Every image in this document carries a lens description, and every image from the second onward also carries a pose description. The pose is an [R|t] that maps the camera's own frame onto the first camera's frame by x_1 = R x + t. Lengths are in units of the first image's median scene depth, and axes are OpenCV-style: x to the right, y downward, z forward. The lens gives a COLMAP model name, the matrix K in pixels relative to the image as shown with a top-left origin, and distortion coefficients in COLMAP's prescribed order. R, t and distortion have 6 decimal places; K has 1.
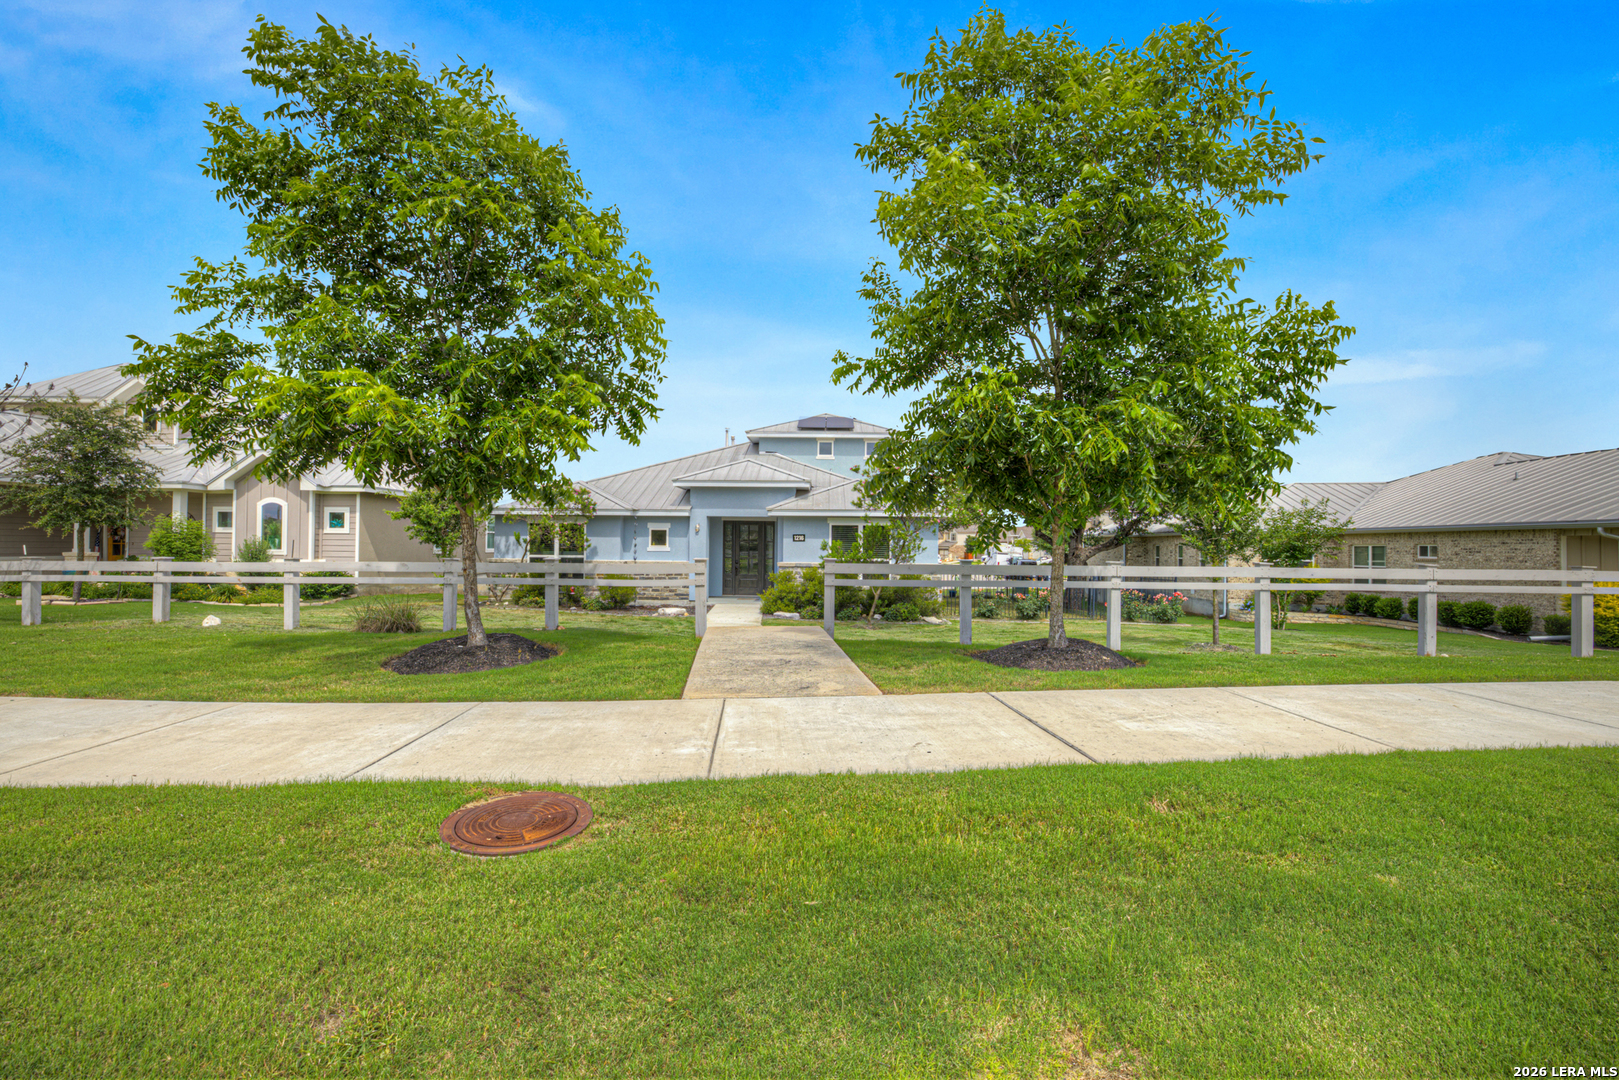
lens RADIAL K [[705.5, 0, 809.5], [0, 705.5, 540.0], [0, 0, 1]] dist [-0.048850, 0.008316]
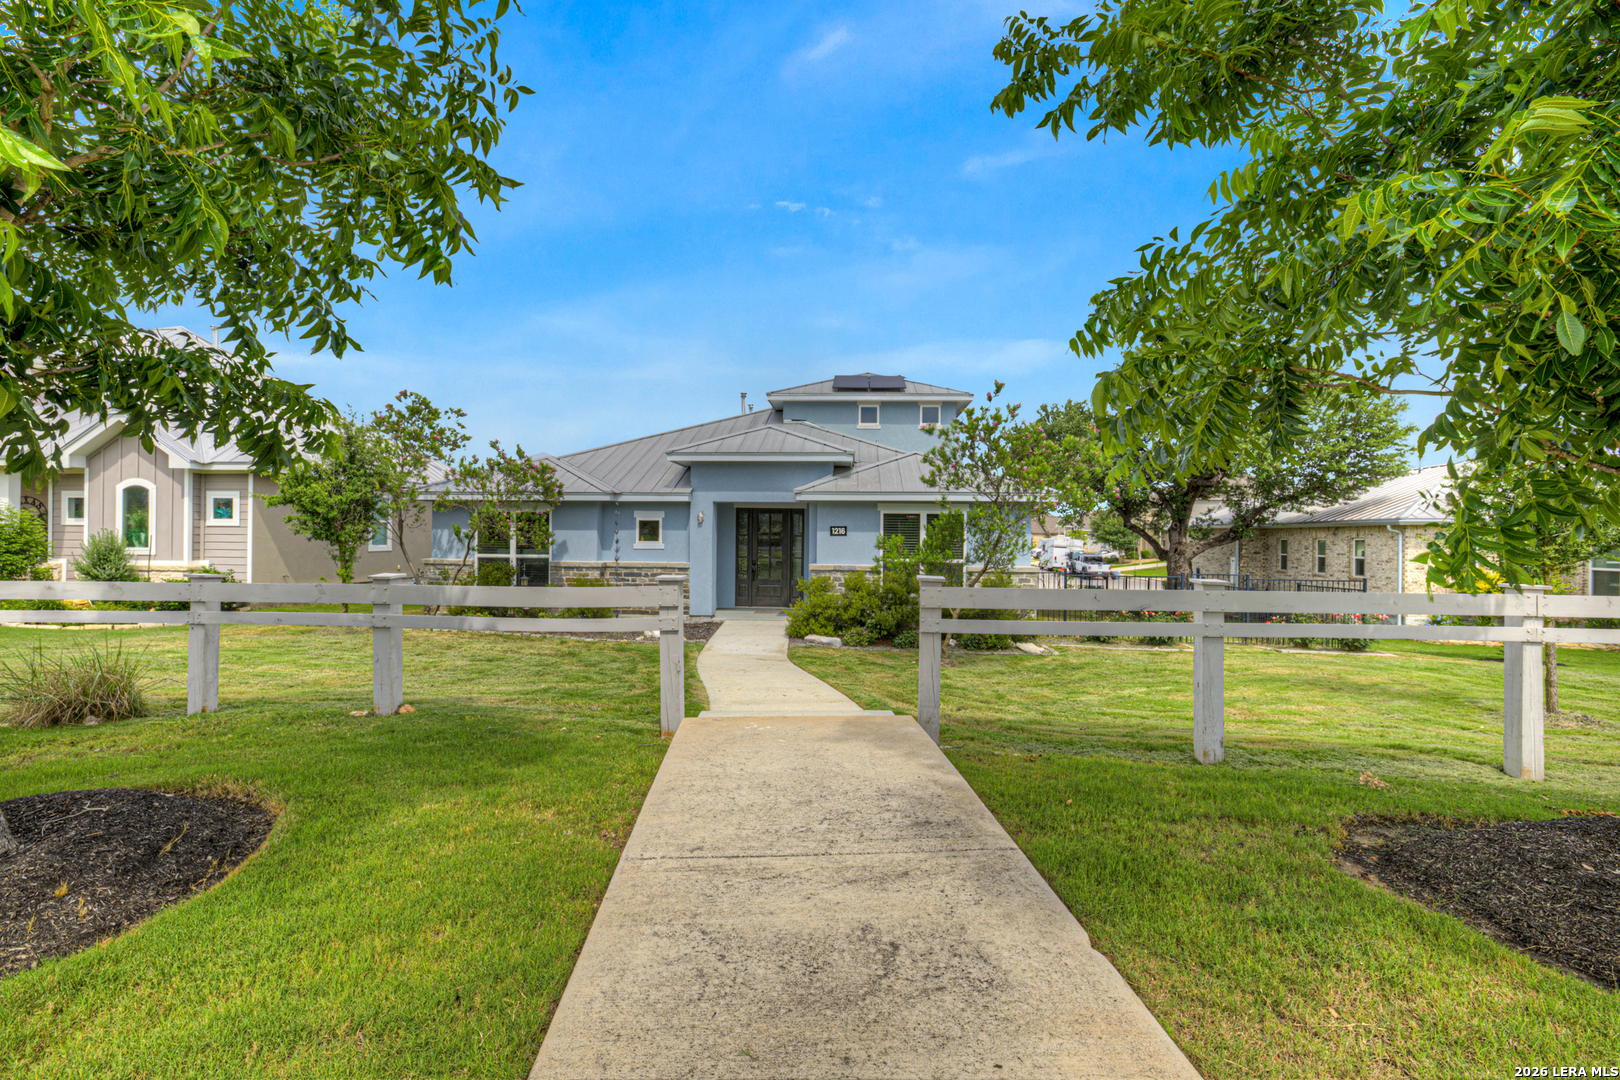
lens RADIAL K [[746.6, 0, 810.0], [0, 746.6, 540.0], [0, 0, 1]] dist [-0.041290, 0.000090]
pose [[0.999392, -0.000691, -0.034845, -0.018370], [0.001107, 0.999928, 0.011923, -0.003068], [0.034834, -0.011954, 0.999322, 0.239107]]
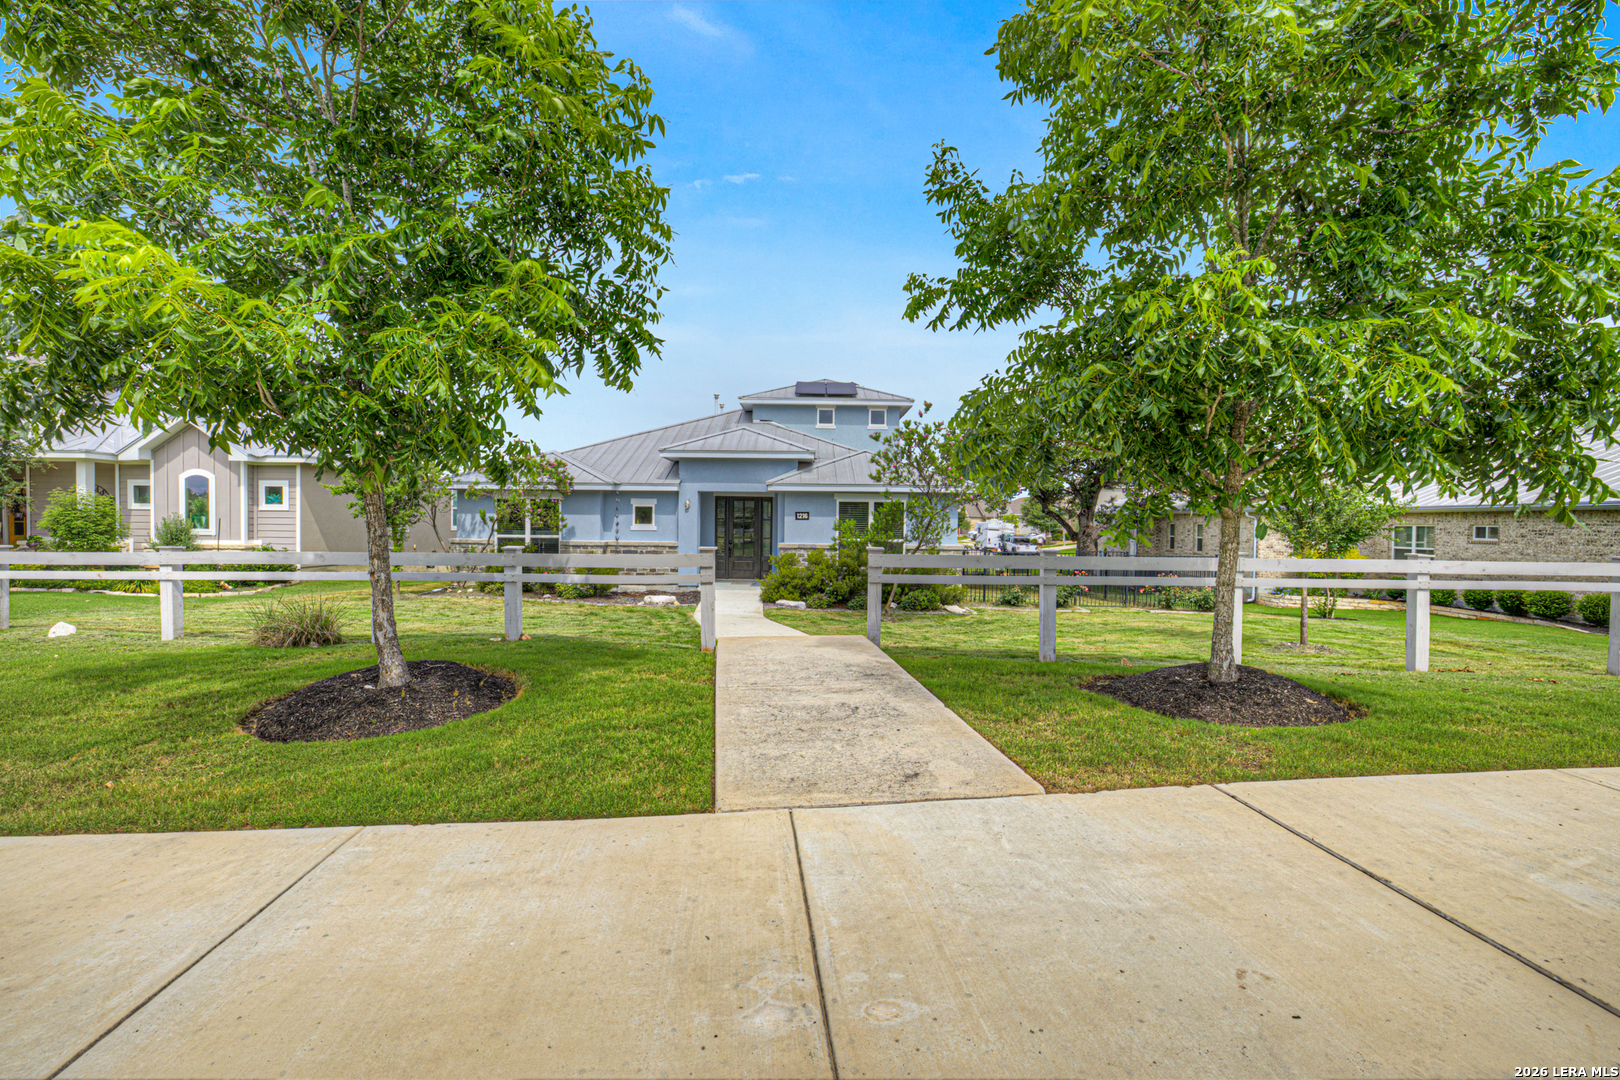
lens RADIAL K [[705.9, 0, 810.0], [0, 705.9, 540.0], [0, 0, 1]] dist [-0.048850, 0.008316]
pose [[0.999583, 0.000912, 0.028878, -0.032432], [-0.001958, 0.999343, 0.036197, -0.005093], [-0.028826, -0.036239, 0.998927, 0.113824]]
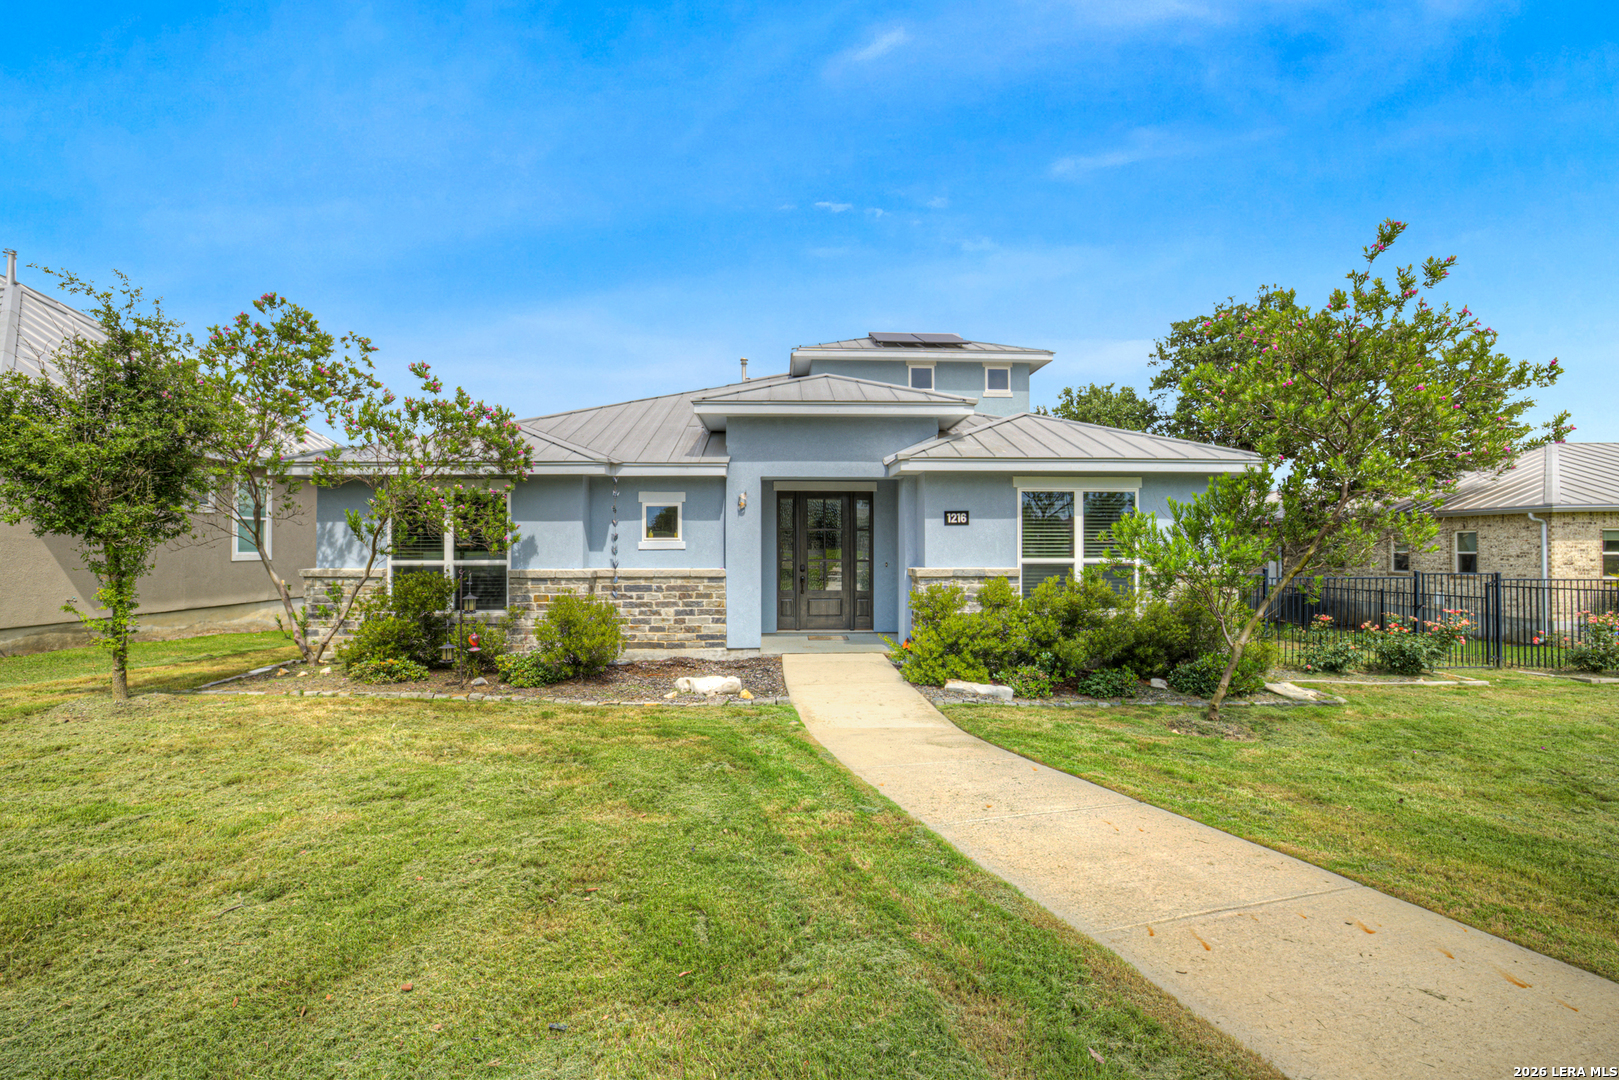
lens RADIAL K [[705.5, 0, 809.5], [0, 705.5, 540.0], [0, 0, 1]] dist [-0.048850, 0.008316]
pose [[0.997551, -0.011733, 0.068956, -0.158288], [0.011861, 0.999929, -0.001446, 0.012365], [-0.068934, 0.002260, 0.997619, 0.545449]]
